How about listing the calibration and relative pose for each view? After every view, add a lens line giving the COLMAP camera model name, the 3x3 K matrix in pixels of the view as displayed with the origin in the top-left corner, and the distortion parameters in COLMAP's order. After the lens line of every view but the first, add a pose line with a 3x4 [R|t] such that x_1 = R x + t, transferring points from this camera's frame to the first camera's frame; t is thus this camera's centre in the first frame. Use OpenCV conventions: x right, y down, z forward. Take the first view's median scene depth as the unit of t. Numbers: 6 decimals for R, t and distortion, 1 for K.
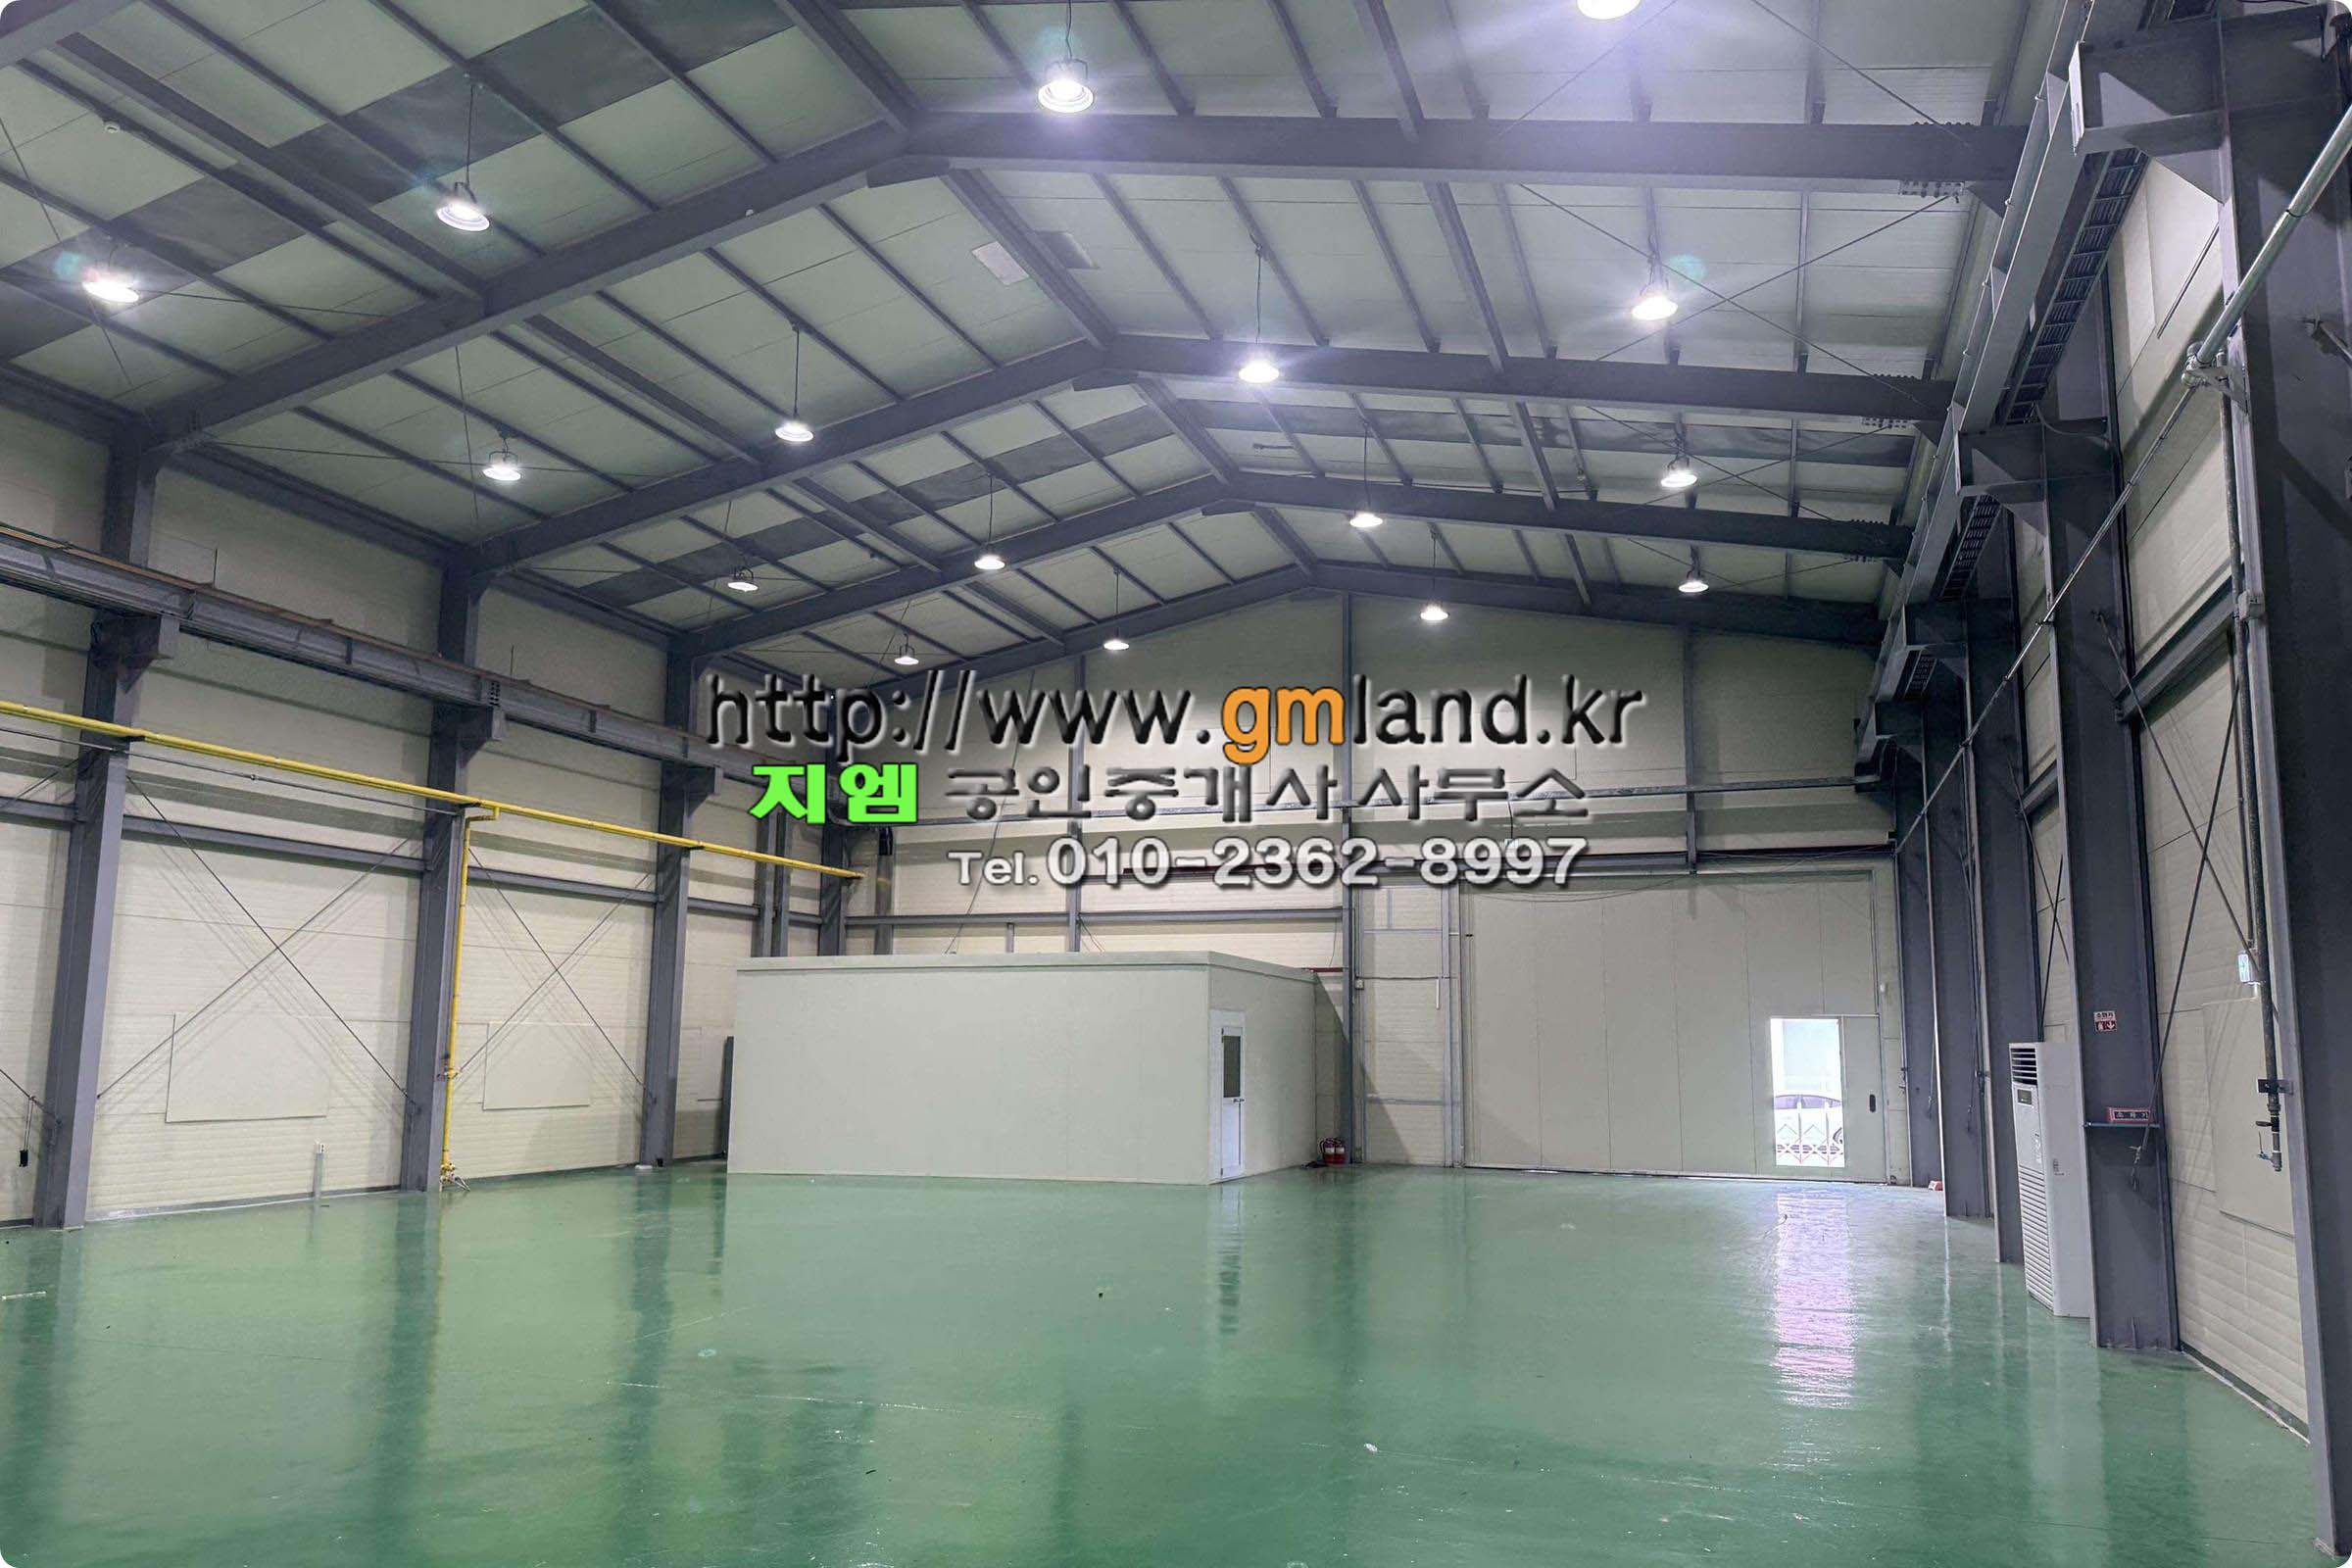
lens RADIAL K [[1564.3, 0, 1230.0], [0, 1564.3, 822.9], [0, 0, 1]] dist [0.051389, -0.083806]
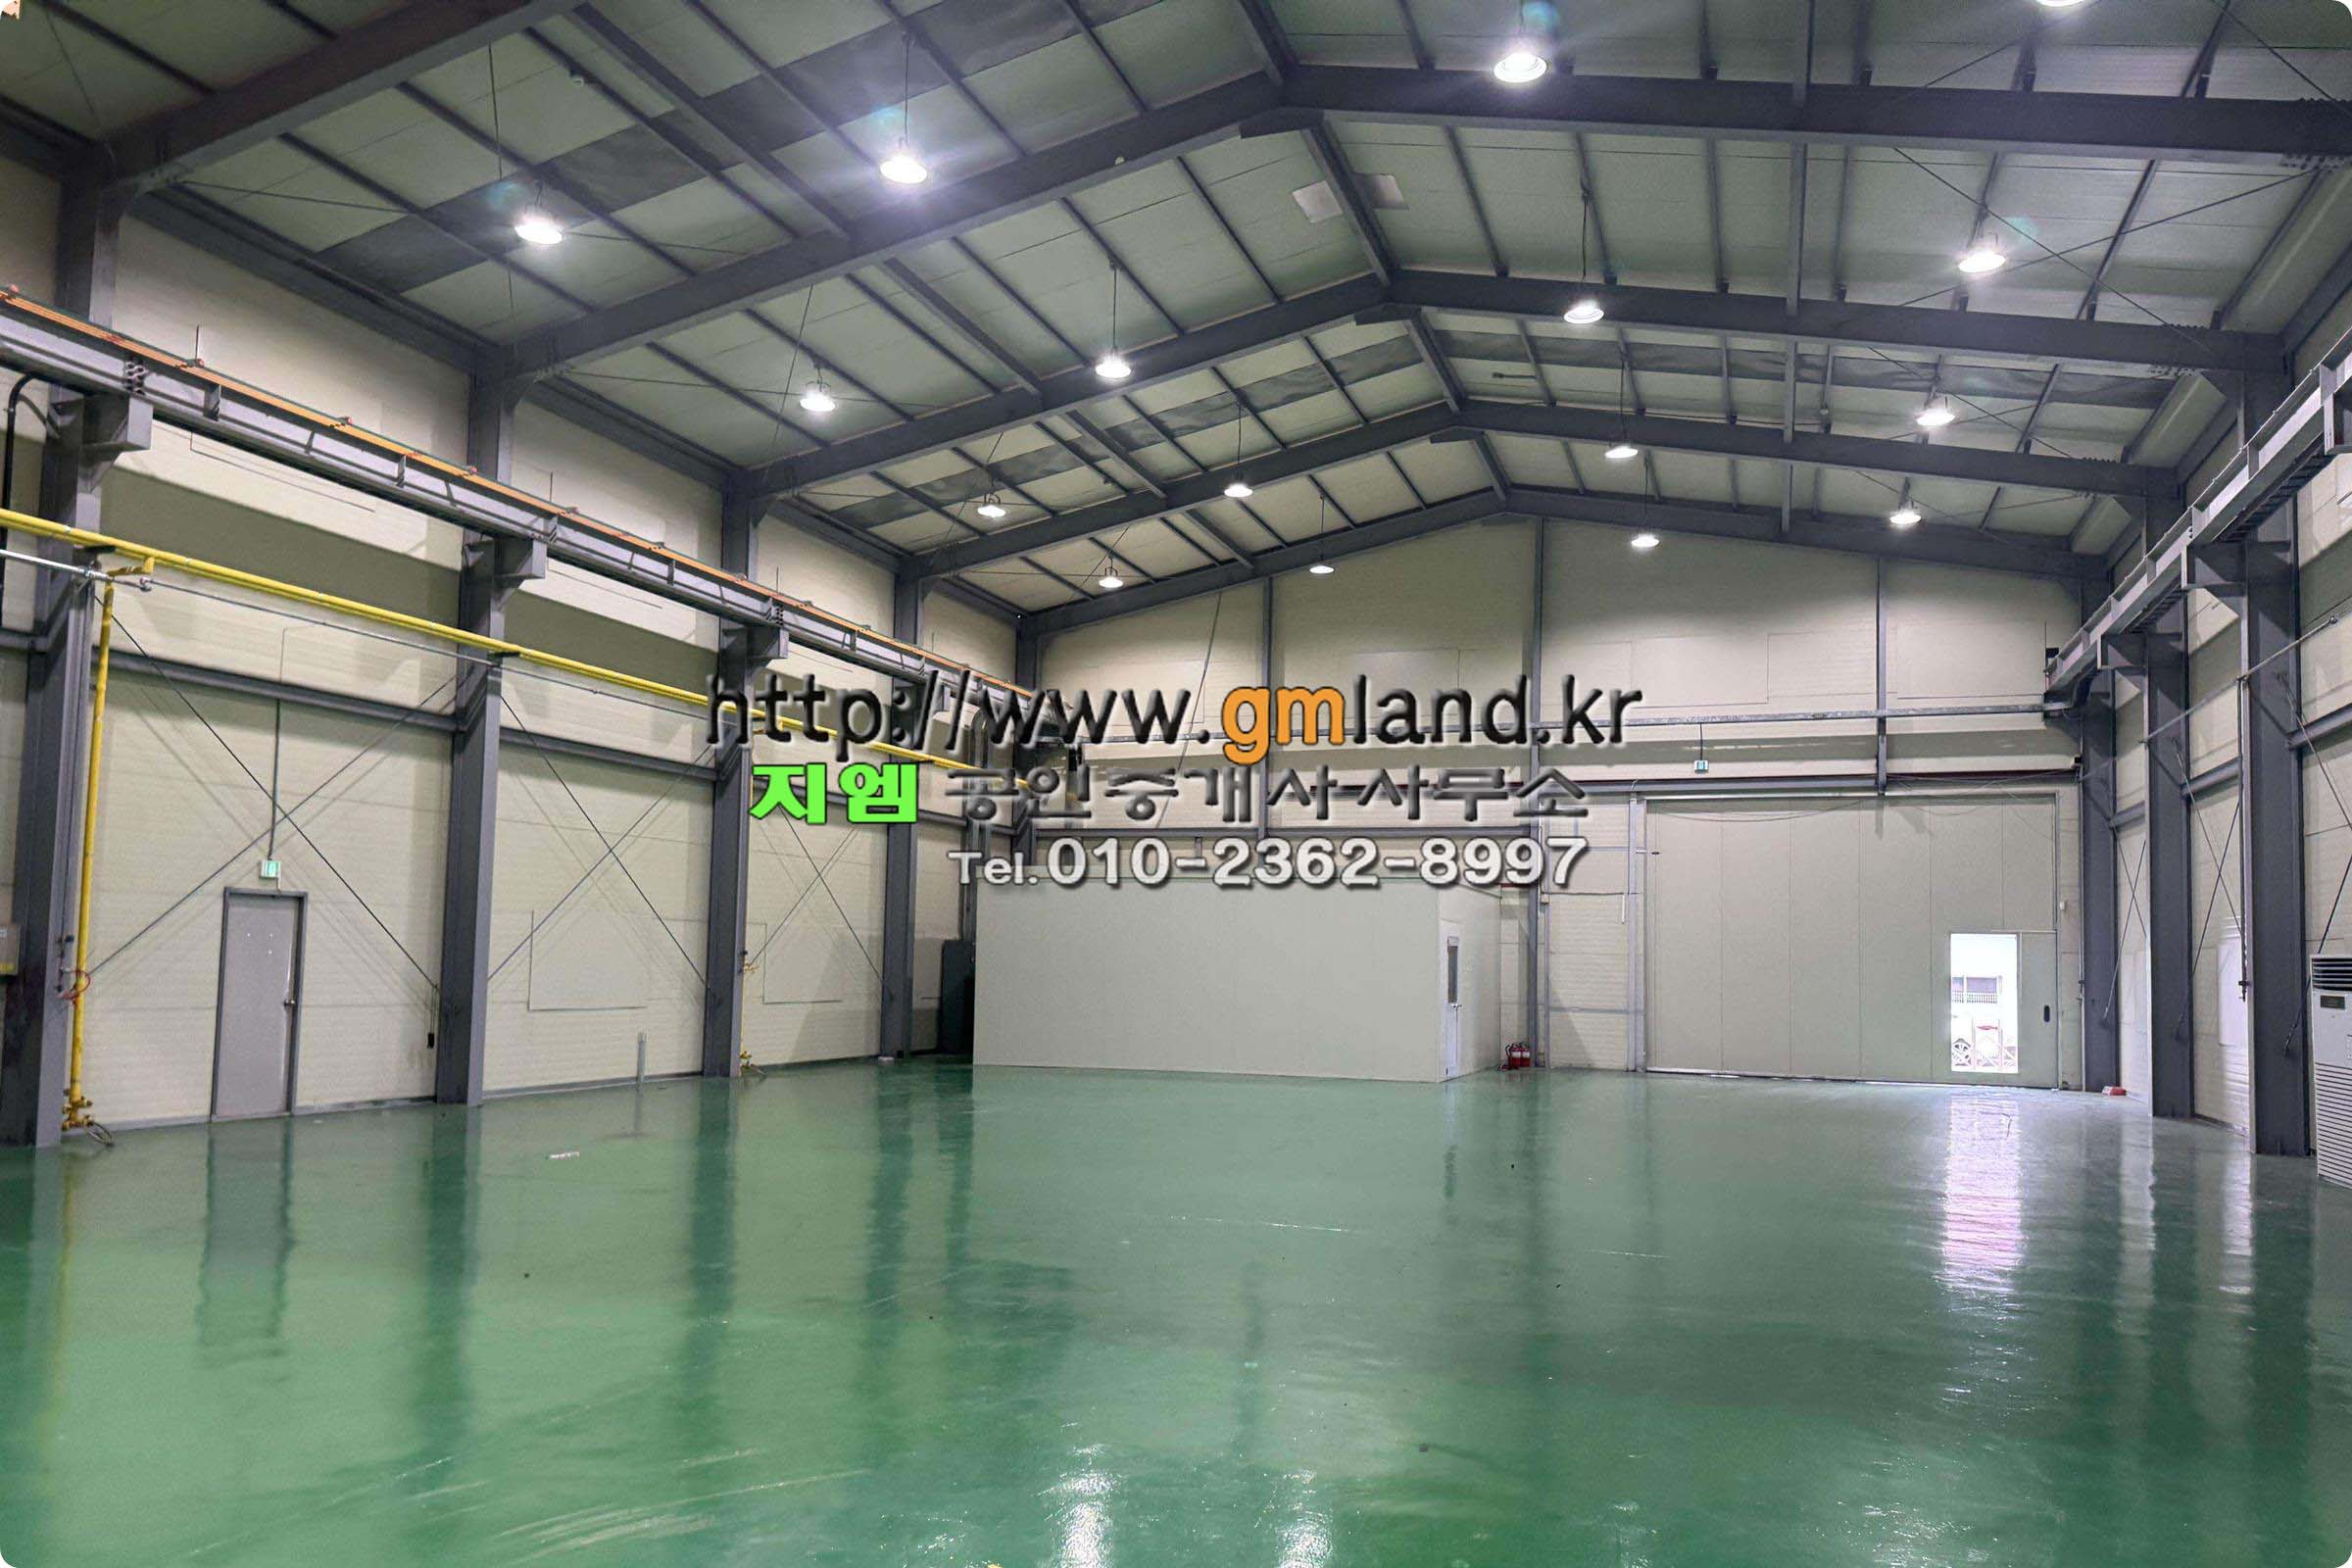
lens RADIAL K [[1582.5, 0, 1232.4], [0, 1582.5, 867.9], [0, 0, 1]] dist [0.004178, -0.003743]
pose [[0.999917, 0.010263, -0.007778, -0.148391], [-0.009608, 0.996746, 0.080035, 0.000139], [0.008574, -0.079954, 0.996762, -0.066777]]
